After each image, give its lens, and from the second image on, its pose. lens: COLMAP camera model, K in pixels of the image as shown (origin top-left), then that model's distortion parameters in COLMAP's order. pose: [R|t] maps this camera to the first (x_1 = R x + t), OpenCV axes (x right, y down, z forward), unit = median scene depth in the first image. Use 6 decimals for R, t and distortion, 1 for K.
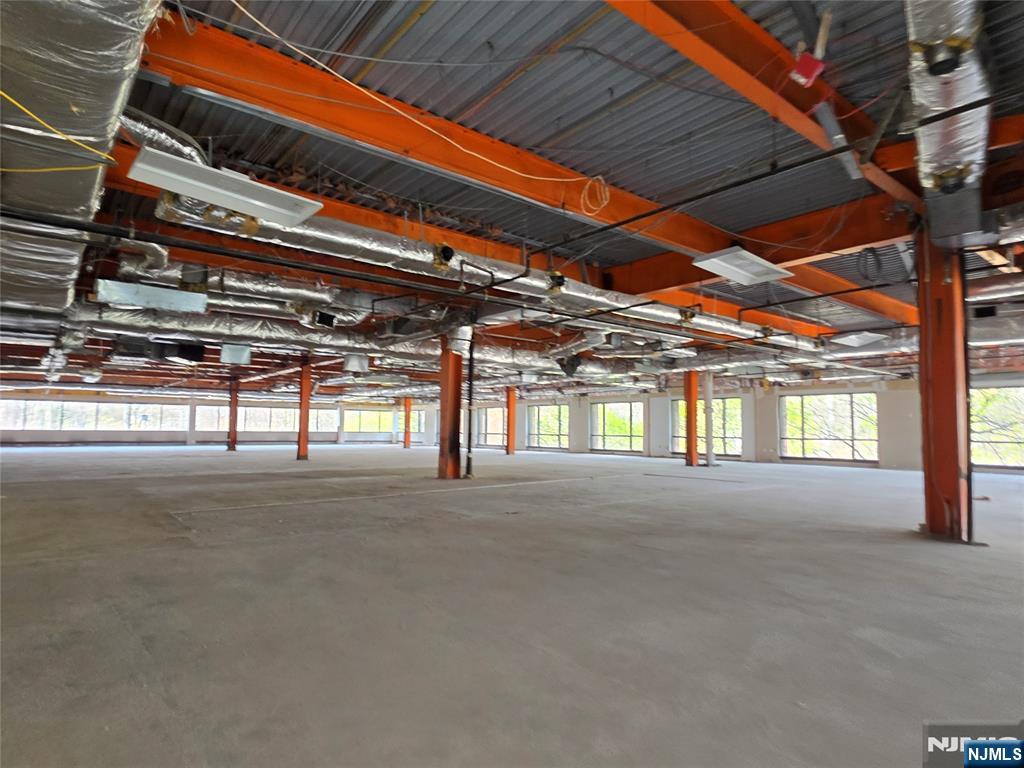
lens RADIAL K [[595.7, 0, 512.0], [0, 595.7, 384.0], [0, 0, 1]] dist [0.000399, -0.000011]
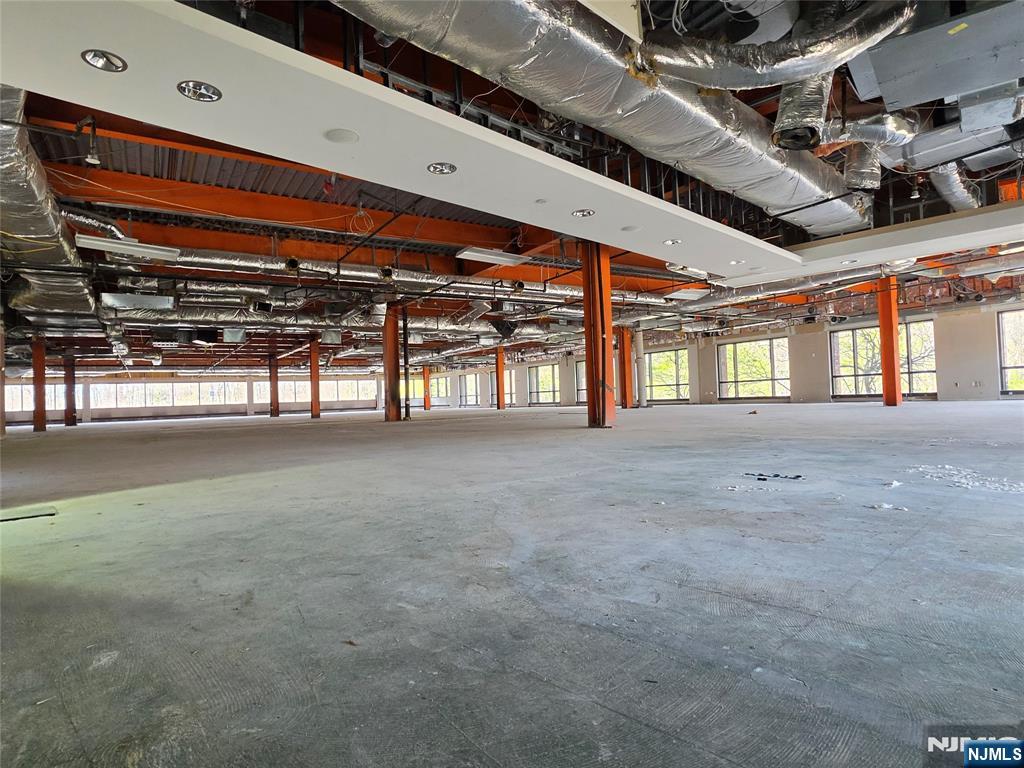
lens RADIAL K [[595.7, 0, 512.0], [0, 595.7, 384.0], [0, 0, 1]] dist [0.000399, -0.000011]
pose [[0.990983, -0.048028, -0.125085, 0.281958], [0.054647, 0.997251, 0.050032, 0.023274], [0.122338, -0.056417, 0.990884, -0.222835]]
